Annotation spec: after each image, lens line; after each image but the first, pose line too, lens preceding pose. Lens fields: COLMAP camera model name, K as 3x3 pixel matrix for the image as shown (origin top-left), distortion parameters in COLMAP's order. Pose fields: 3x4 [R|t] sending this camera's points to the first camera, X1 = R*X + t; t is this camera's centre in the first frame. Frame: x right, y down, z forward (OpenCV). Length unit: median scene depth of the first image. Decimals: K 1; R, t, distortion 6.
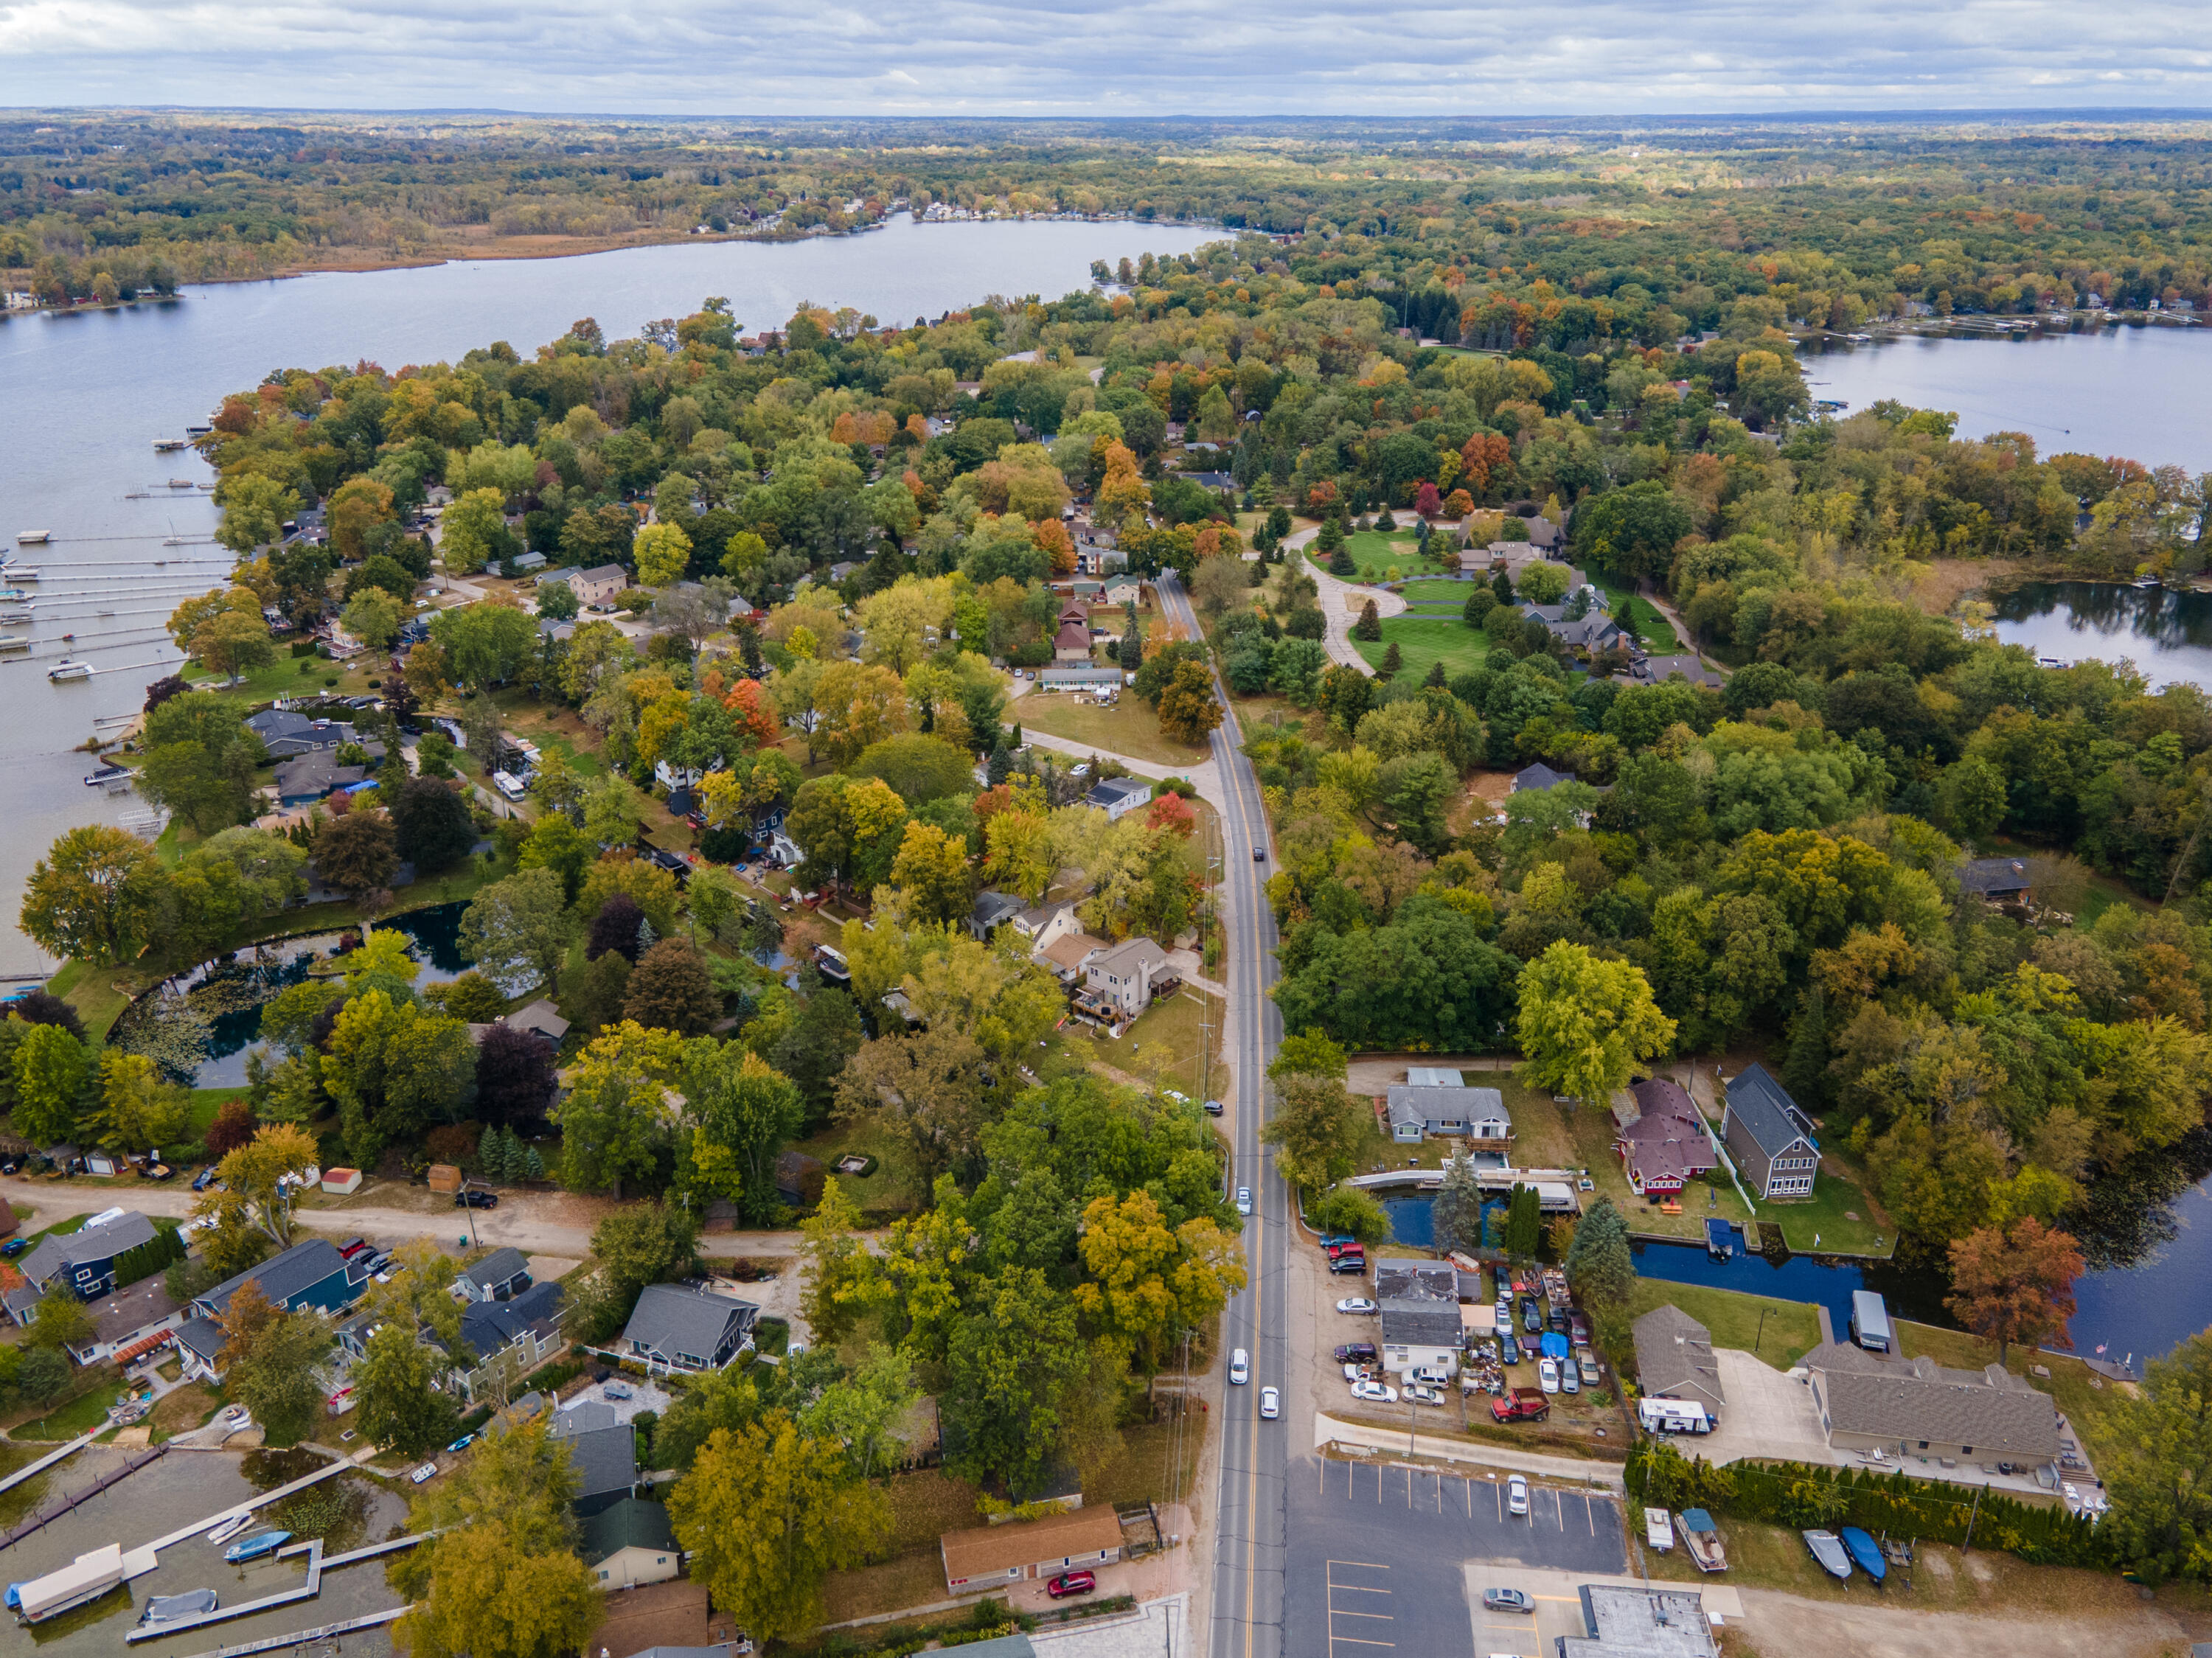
lens RADIAL K [[1663.6, 0, 1116.4], [0, 1663.6, 817.2], [0, 0, 1]] dist [0.011531, 0.060772]
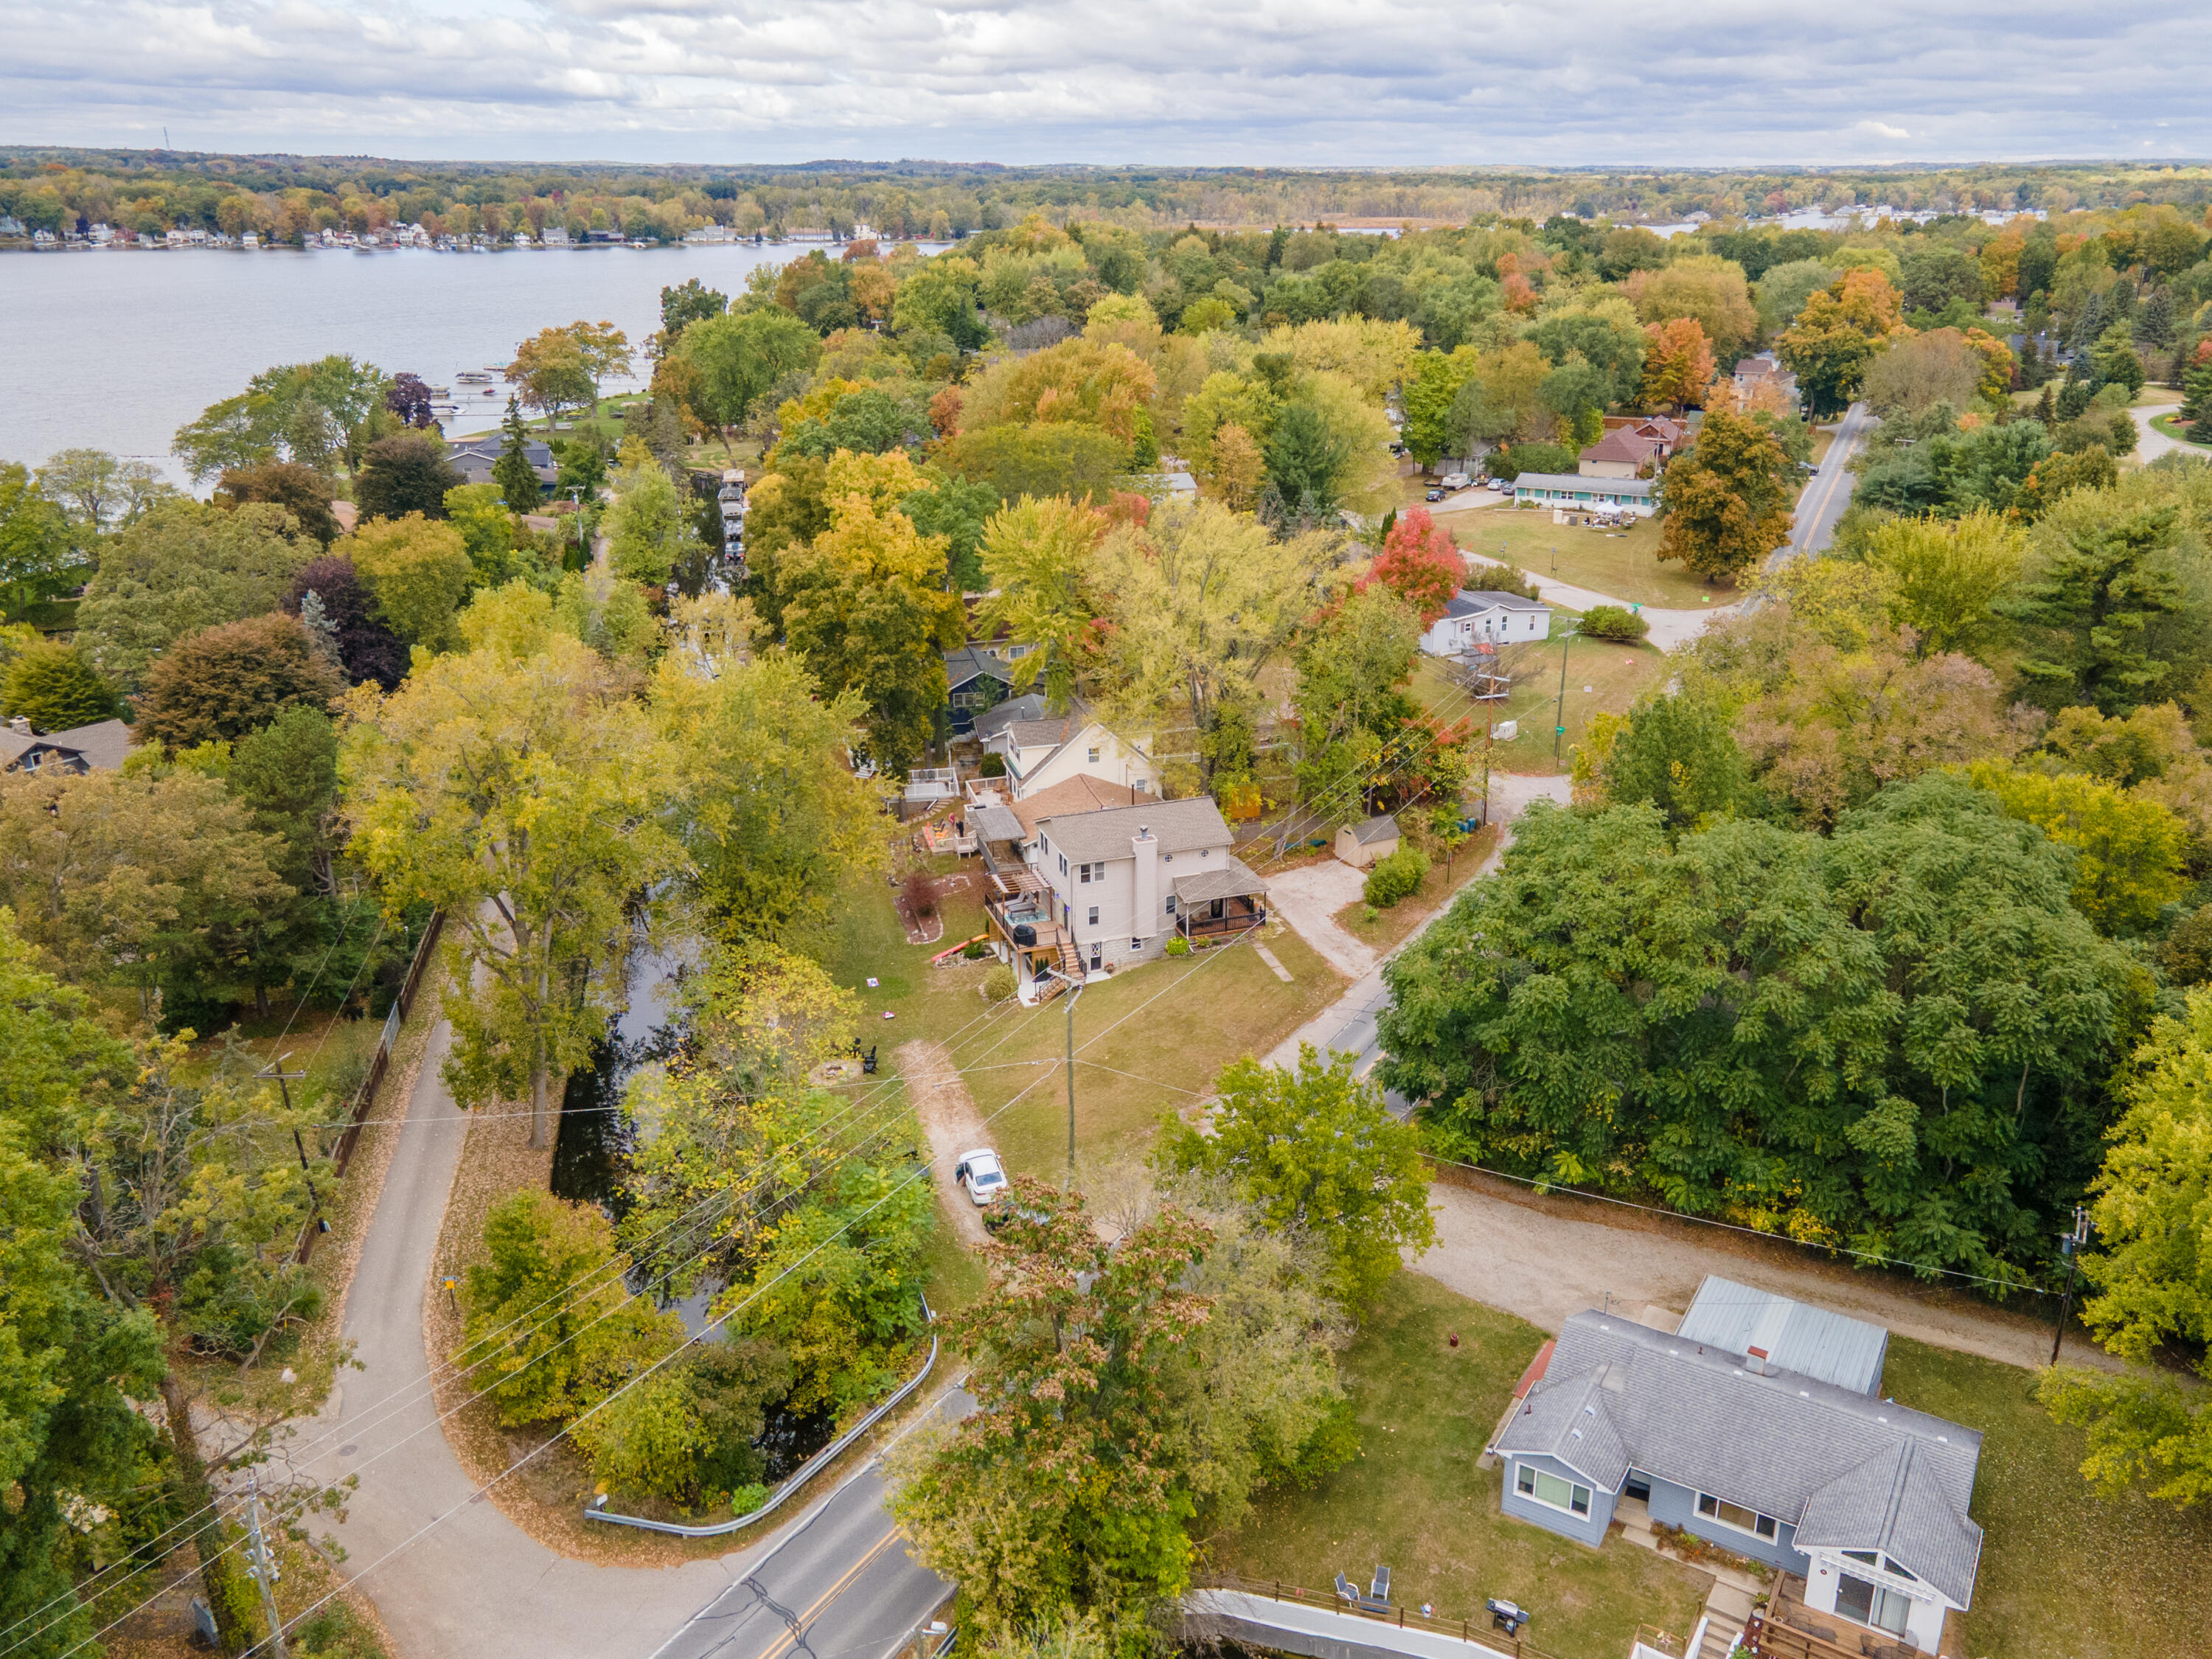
lens RADIAL K [[1754.9, 0, 1140.8], [0, 1754.9, 832.4], [0, 0, 1]] dist [0.001866, 0.070204]
pose [[0.885415, 0.168582, -0.433151, 0.104301], [-0.180875, 0.983420, 0.013014, 0.043181], [0.428164, 0.066823, 0.901227, 0.332176]]
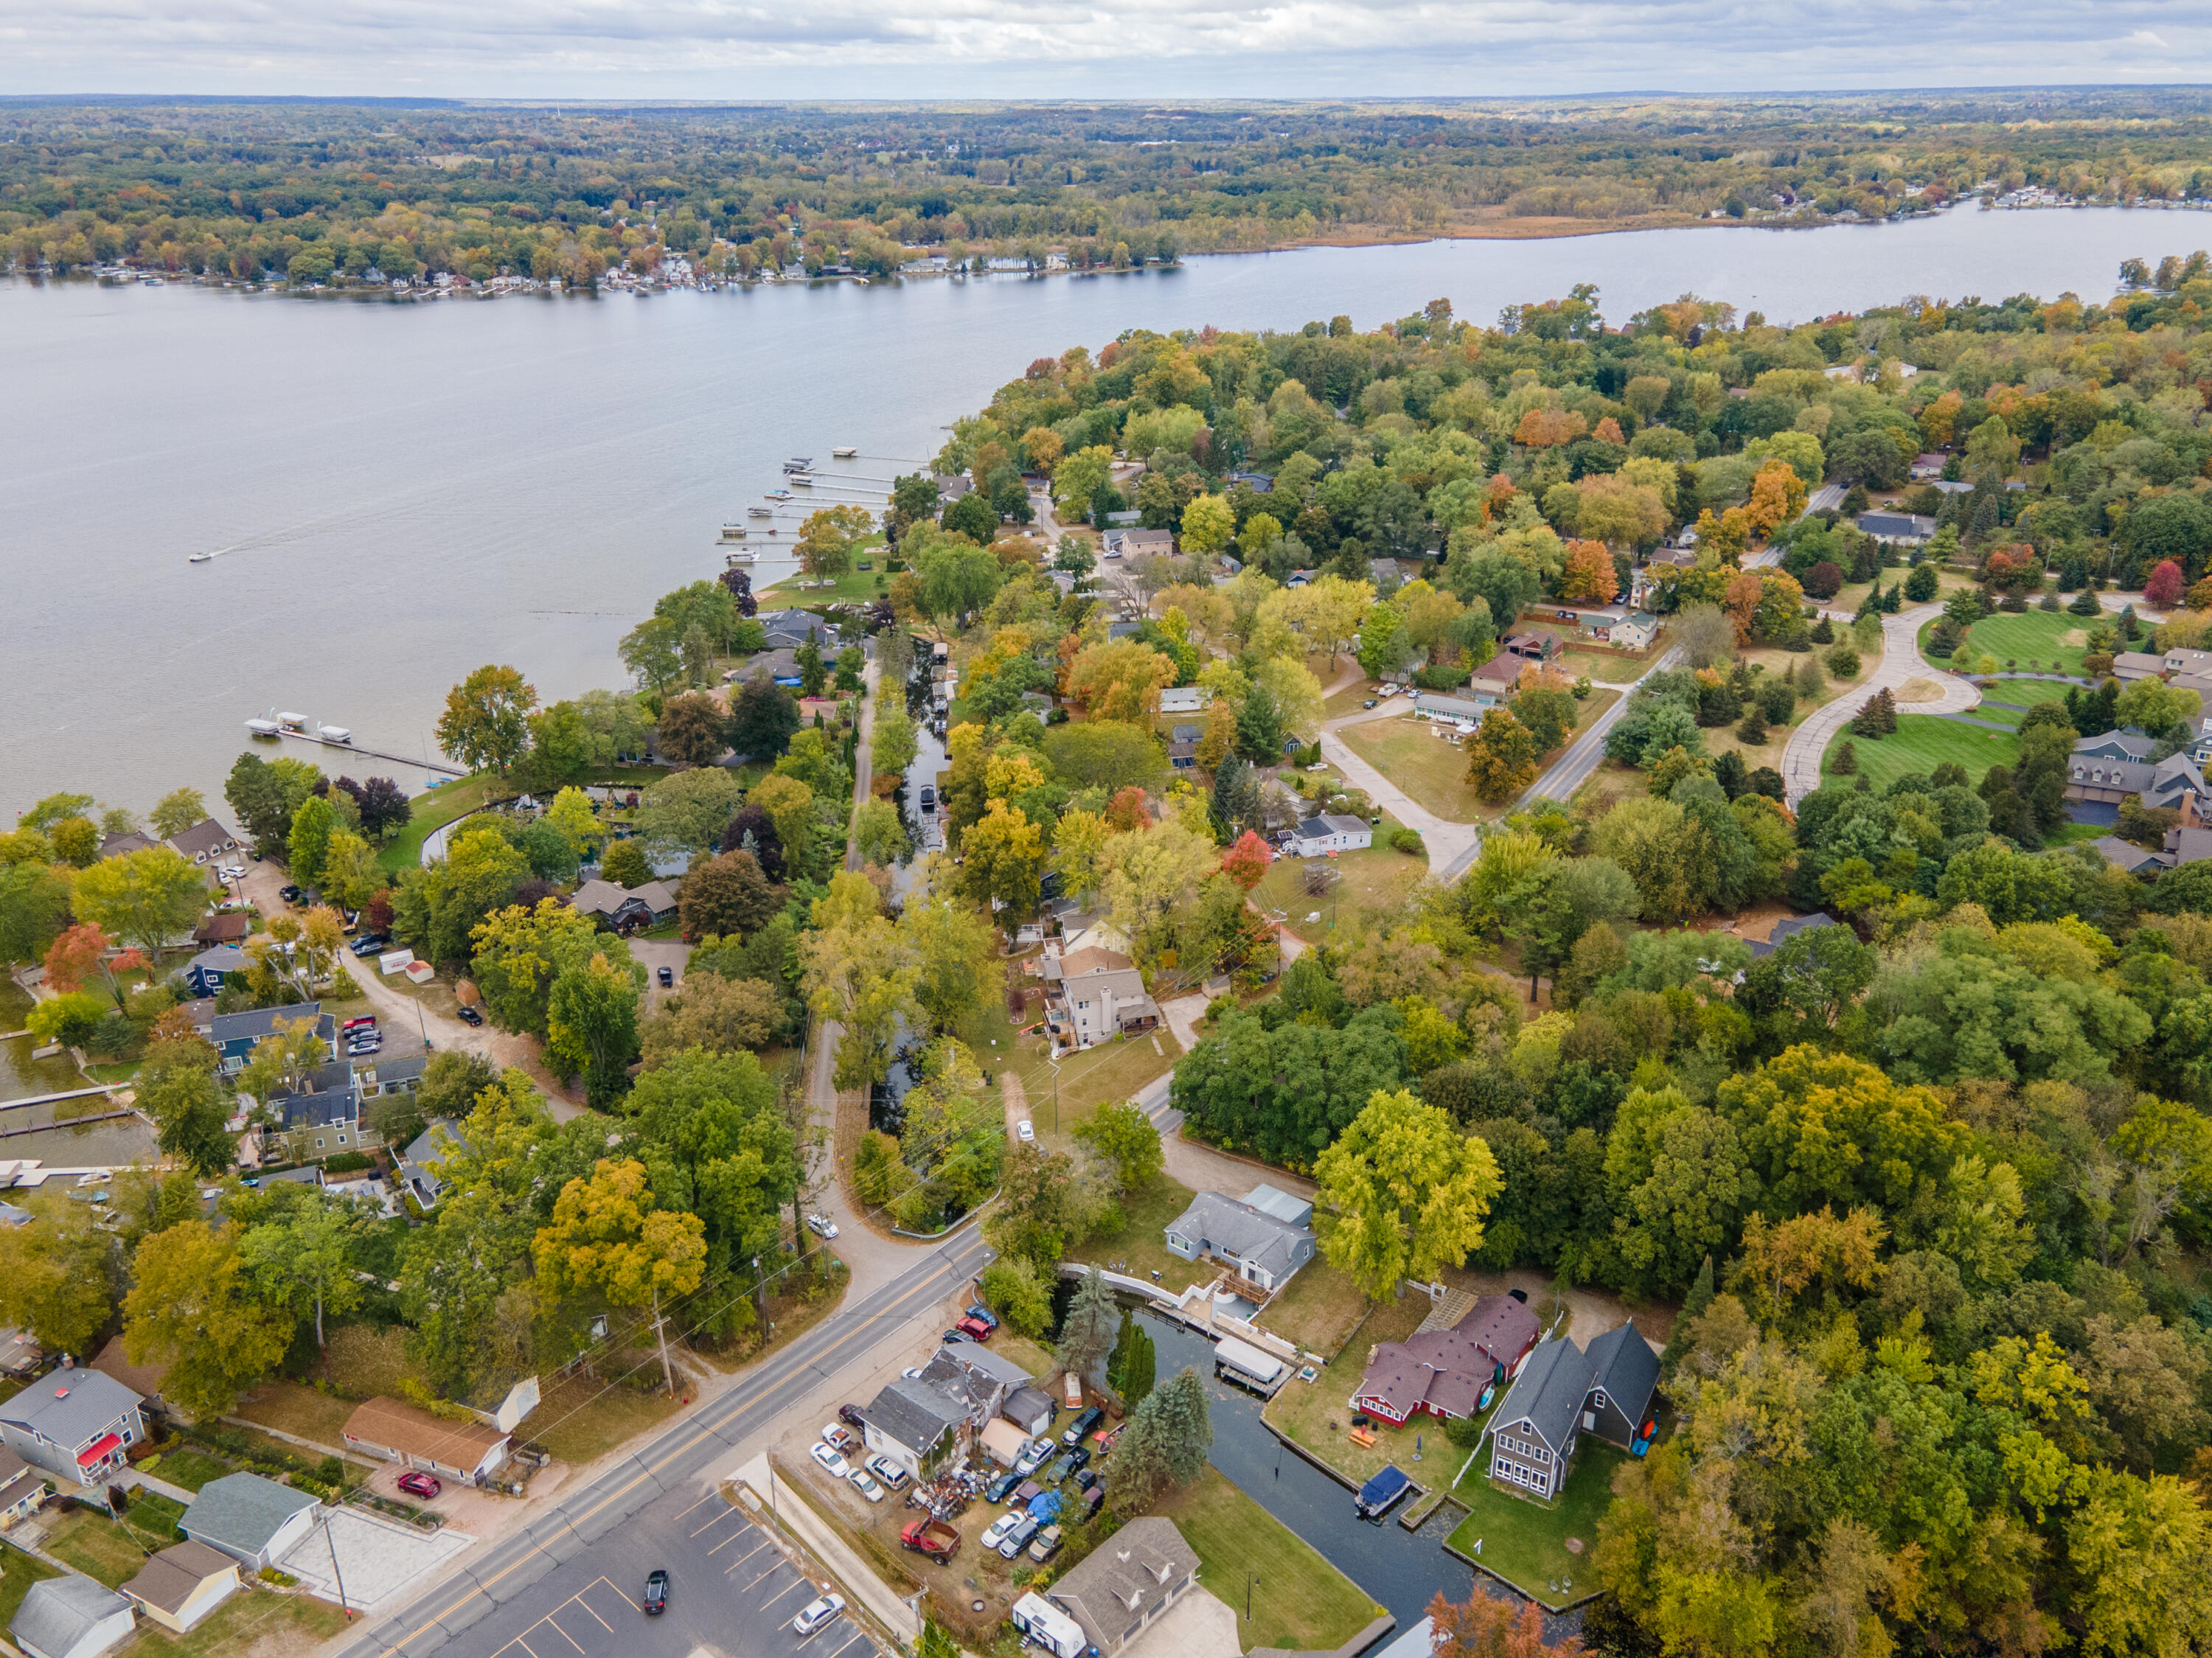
lens RADIAL K [[1663.6, 0, 1116.4], [0, 1663.6, 817.2], [0, 0, 1]] dist [0.011531, 0.060772]
pose [[0.824462, 0.222455, -0.520362, 0.265017], [-0.217374, 0.973448, 0.071743, -0.043131], [0.522505, 0.053964, 0.850927, 0.097135]]
